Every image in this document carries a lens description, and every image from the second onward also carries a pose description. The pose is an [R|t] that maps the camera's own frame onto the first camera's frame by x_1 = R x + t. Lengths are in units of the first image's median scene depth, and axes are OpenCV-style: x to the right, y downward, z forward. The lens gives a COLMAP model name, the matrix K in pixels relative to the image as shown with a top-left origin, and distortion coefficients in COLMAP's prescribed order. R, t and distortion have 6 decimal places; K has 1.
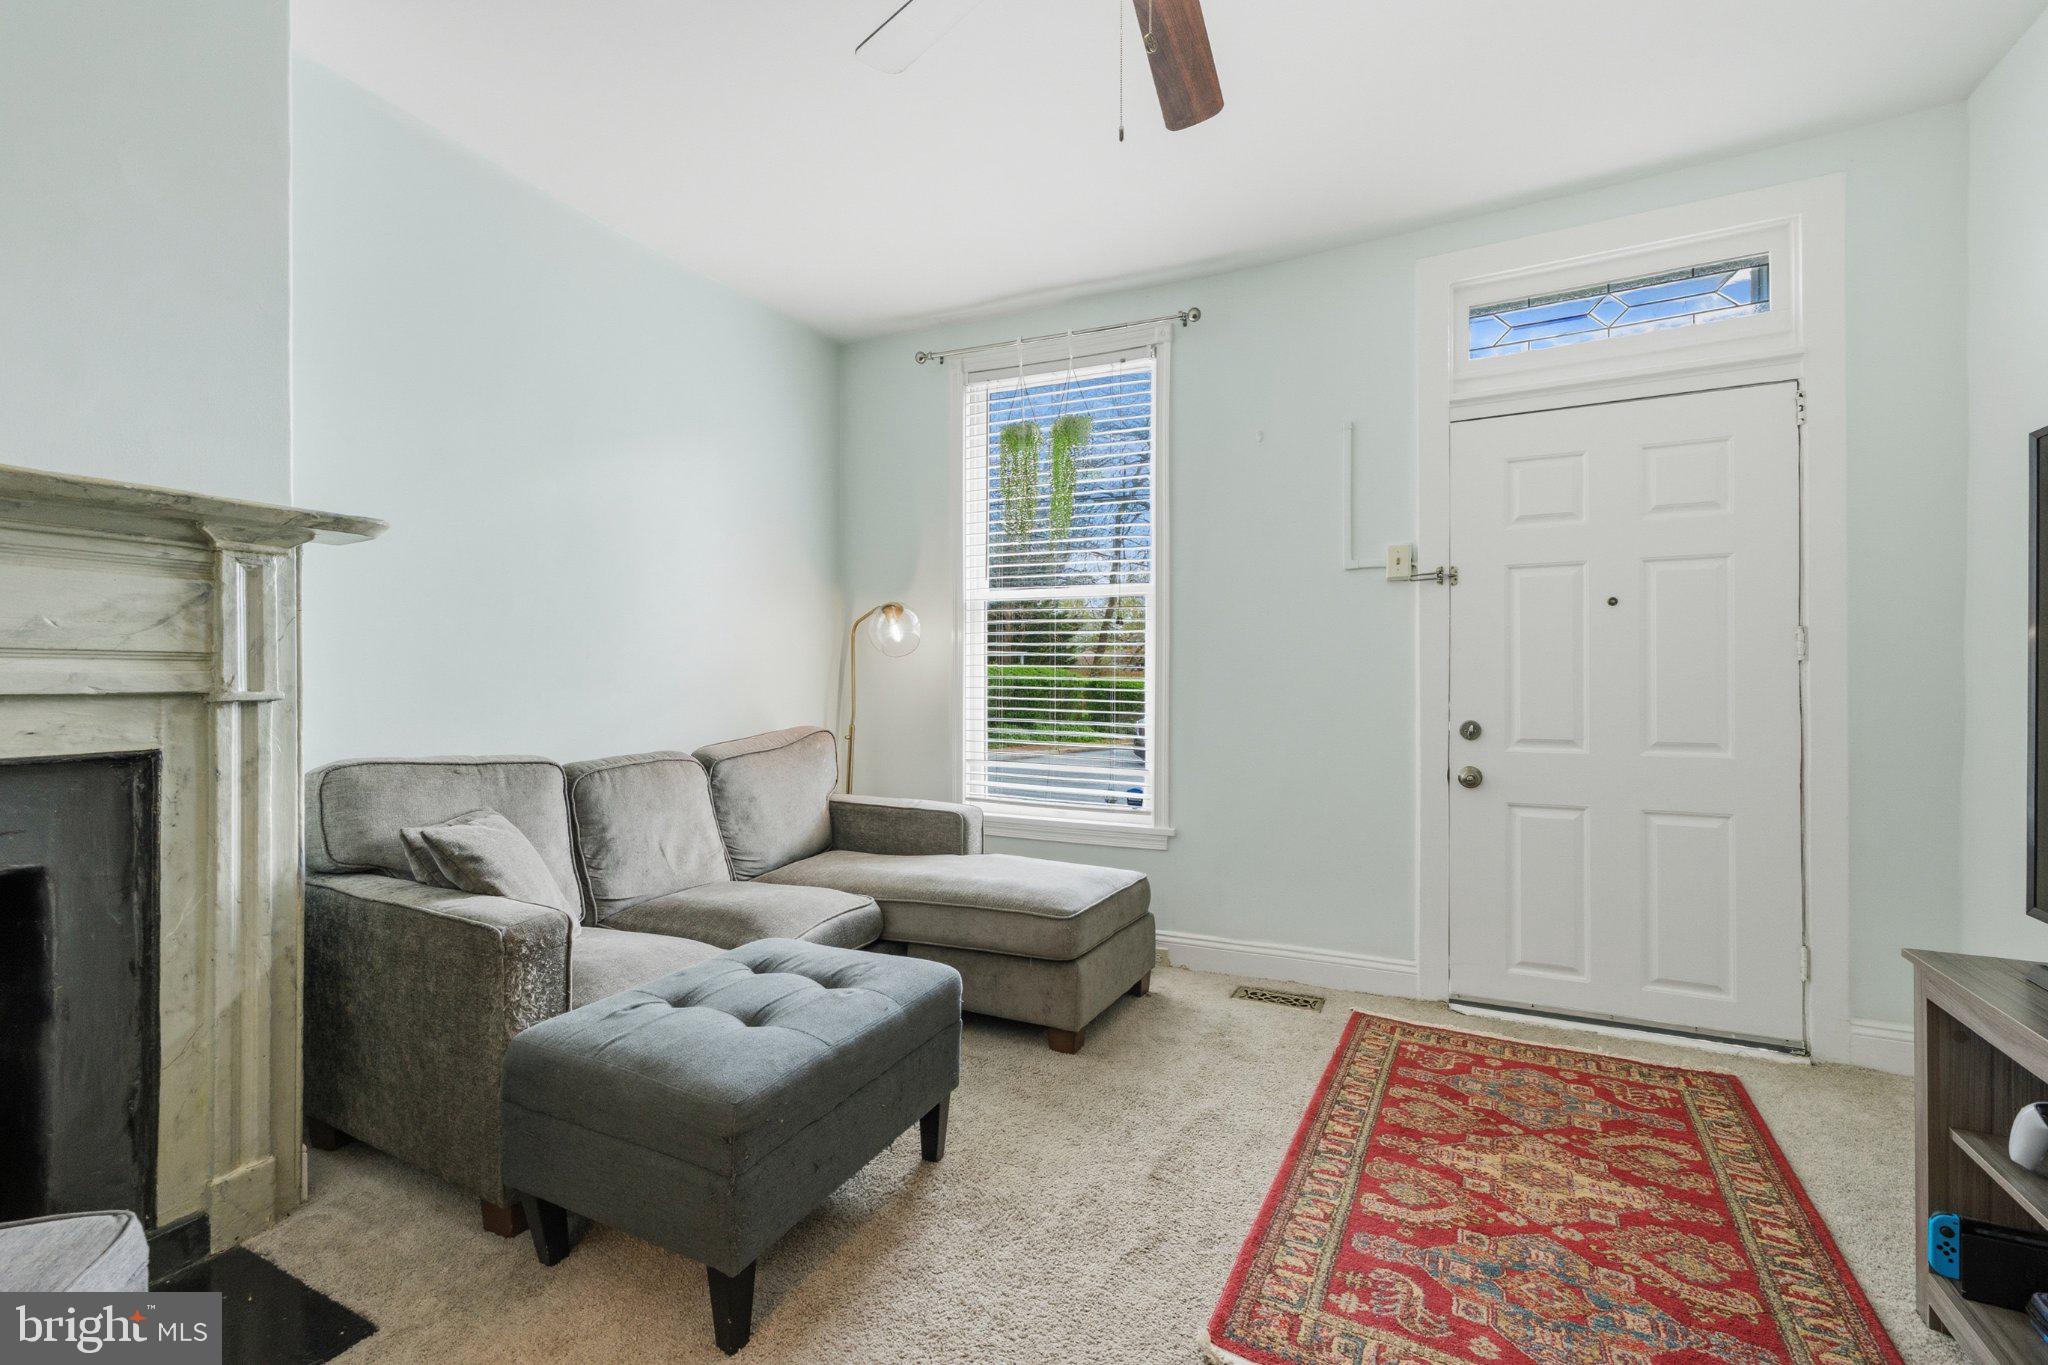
lens RADIAL K [[877.8, 0, 1035.4], [0, 877.8, 675.5], [0, 0, 1]] dist [0.001655, 0.000226]
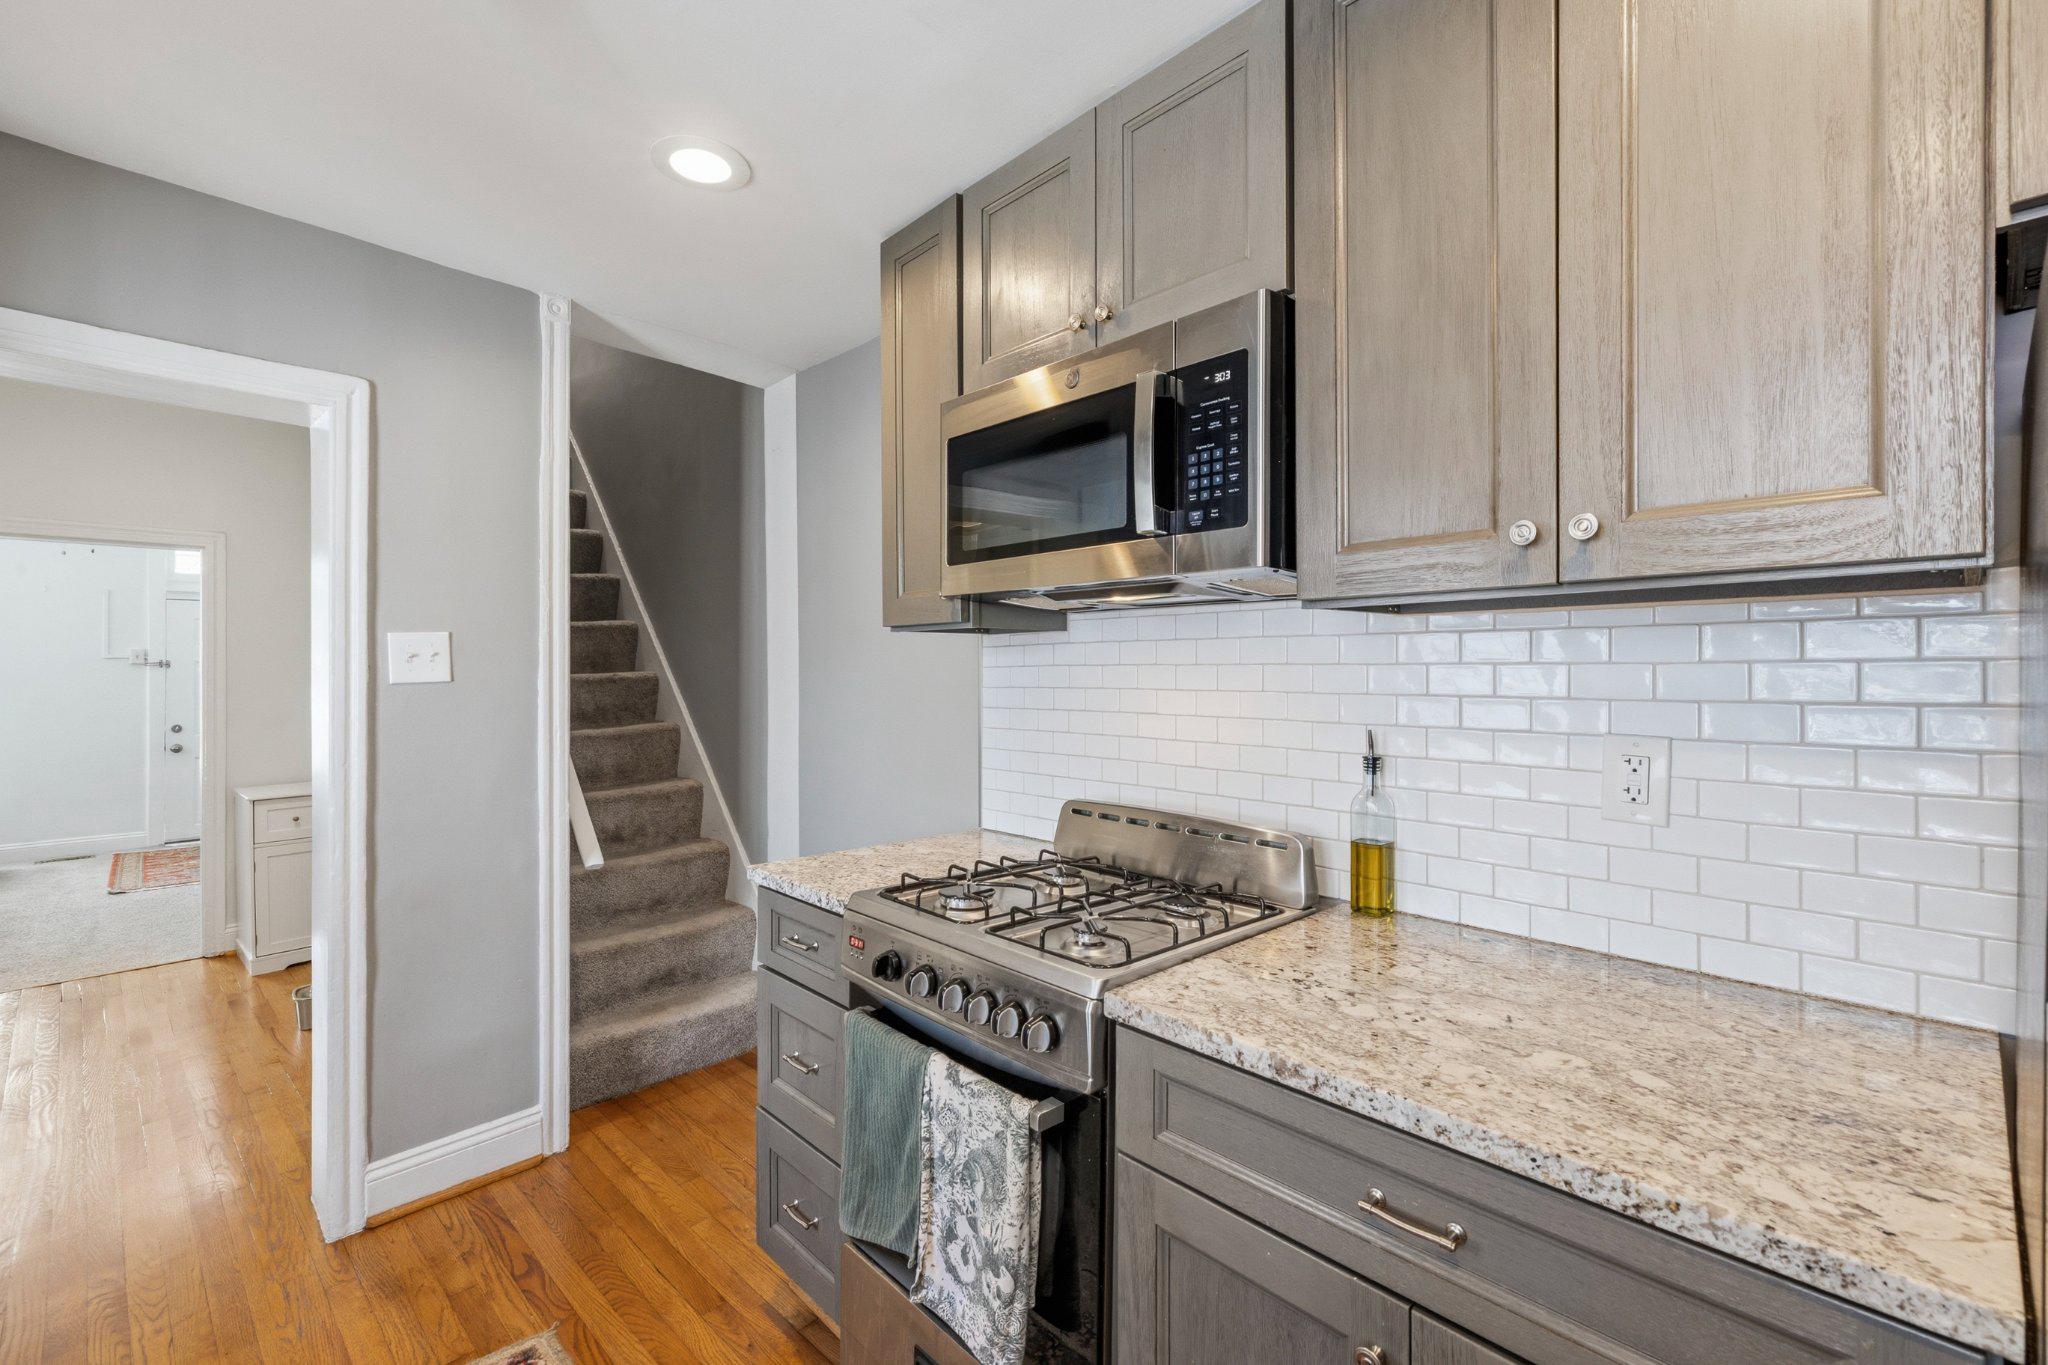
lens RADIAL K [[877.8, 0, 1015.5], [0, 877.8, 670.5], [0, 0, 1]] dist [0.001655, 0.000226]
pose [[0.345615, 0.002035, 0.938374, -1.127269], [-0.003749, 0.999993, -0.000788, -0.120775], [-0.938369, -0.003246, 0.345620, -2.310084]]
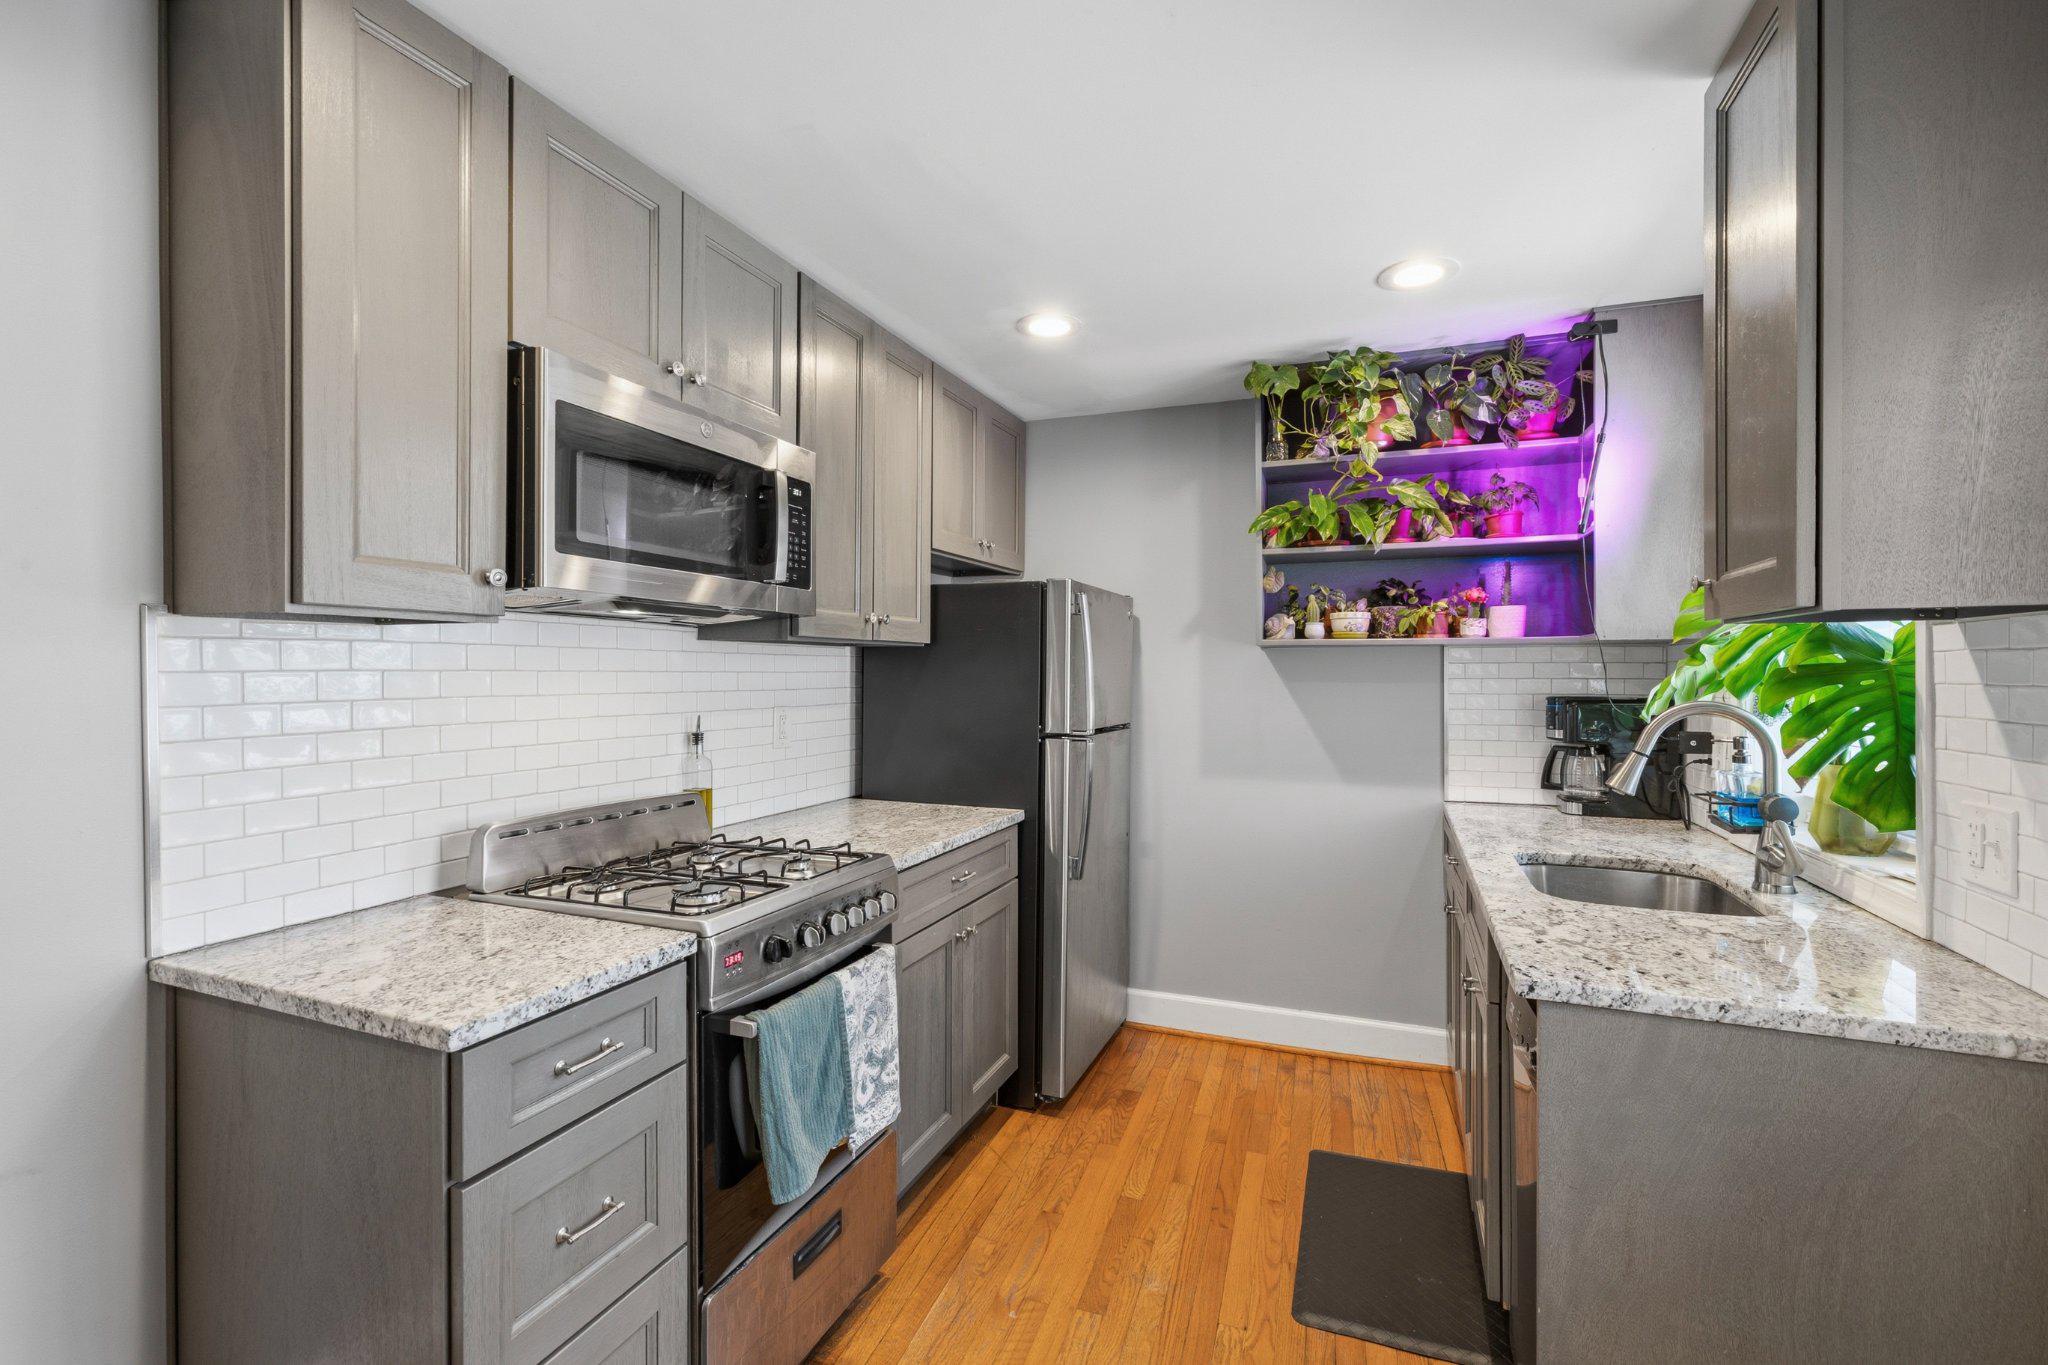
lens RADIAL K [[877.8, 0, 1020.6], [0, 877.8, 677.6], [0, 0, 1]] dist [0.001655, 0.000226]
pose [[-0.997233, -0.002022, -0.074306, -0.929530], [-0.002150, 0.999996, 0.001644, -0.121824], [0.074302, 0.001799, -0.997234, -1.839300]]
